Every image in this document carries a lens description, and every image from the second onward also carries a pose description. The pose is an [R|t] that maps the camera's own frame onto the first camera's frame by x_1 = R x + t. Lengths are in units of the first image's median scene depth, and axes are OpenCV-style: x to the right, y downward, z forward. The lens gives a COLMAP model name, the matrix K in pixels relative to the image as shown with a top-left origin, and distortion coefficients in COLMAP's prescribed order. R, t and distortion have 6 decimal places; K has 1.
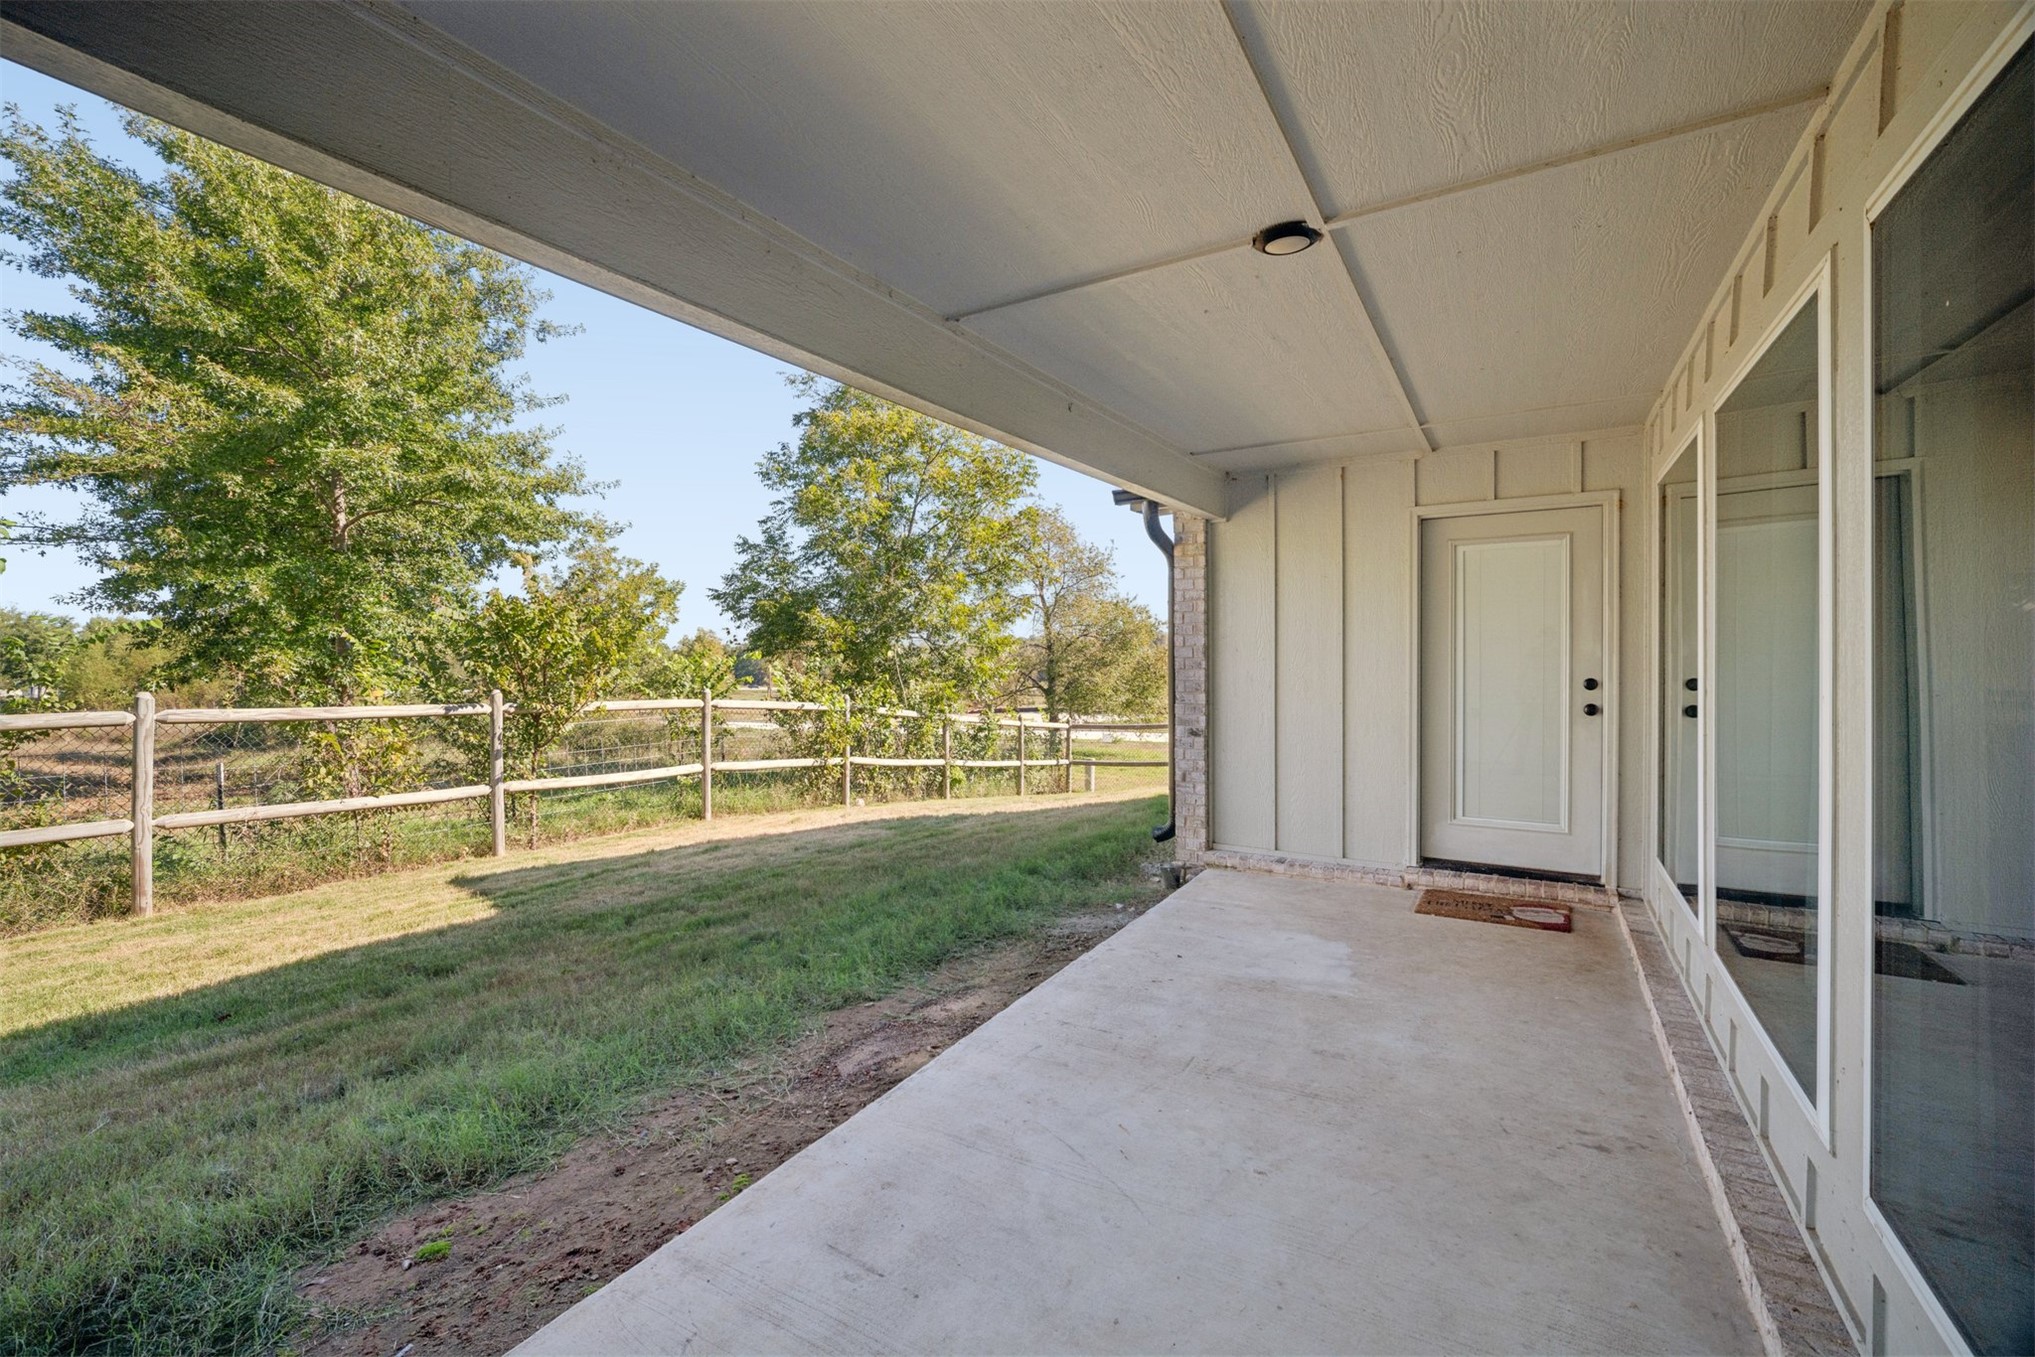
lens RADIAL K [[852.2, 0, 998.9], [0, 852.2, 666.9], [0, 0, 1]] dist [-0.022594, 0.010895]
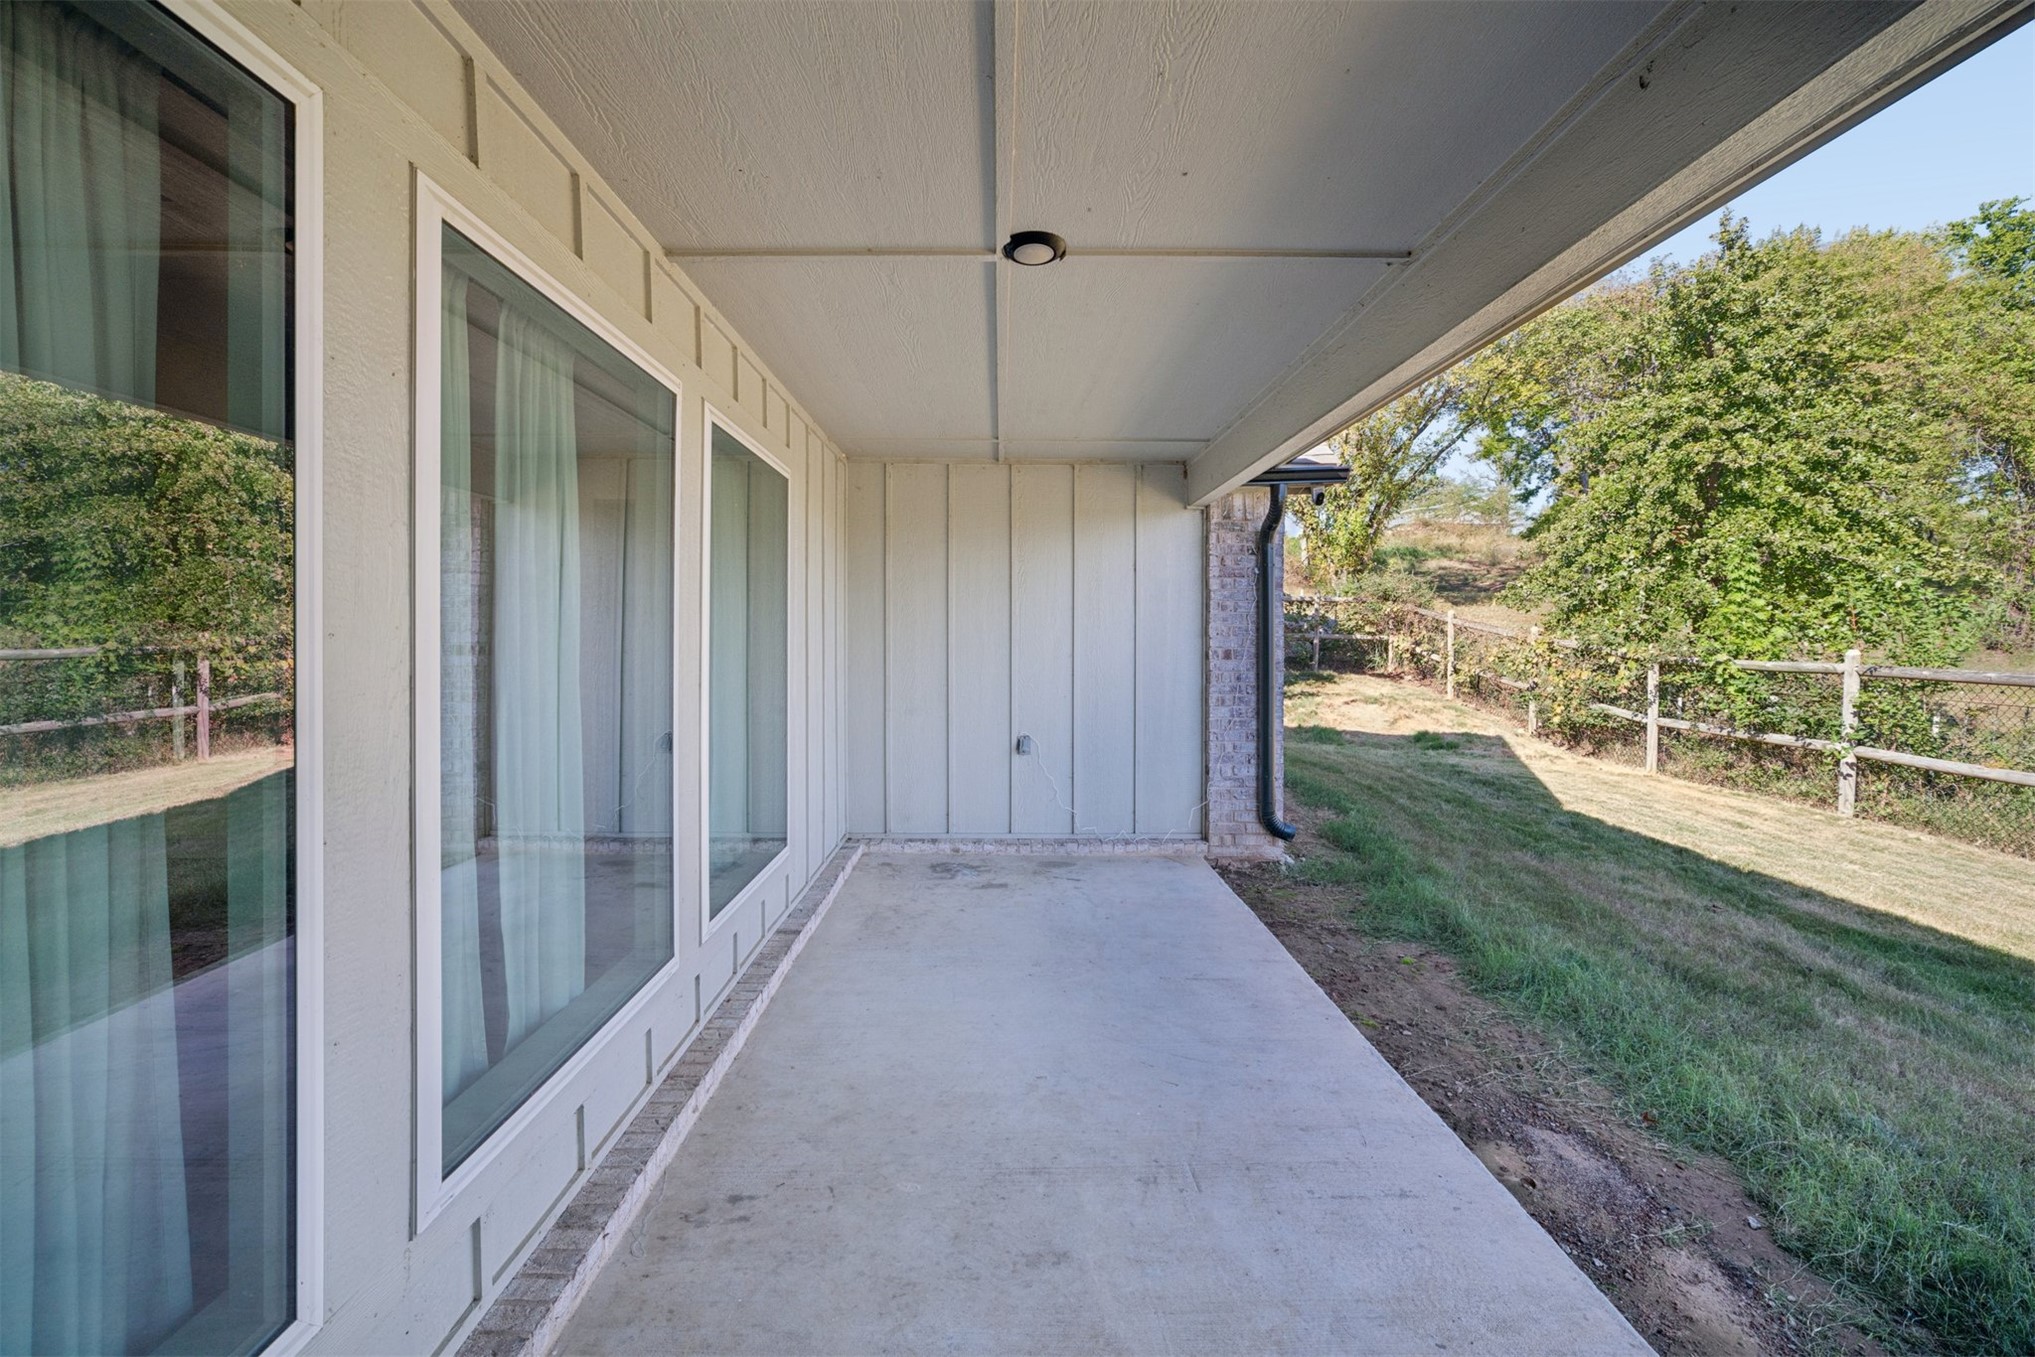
lens RADIAL K [[852.0, 0, 1002.9], [0, 852.0, 672.7], [0, 0, 1]] dist [-0.020345, 0.009408]
pose [[-0.848286, 0.032705, -0.528527, 0.716330], [0.000855, 0.998174, 0.060394, -0.028670], [0.529537, 0.050780, -0.846766, 1.447212]]
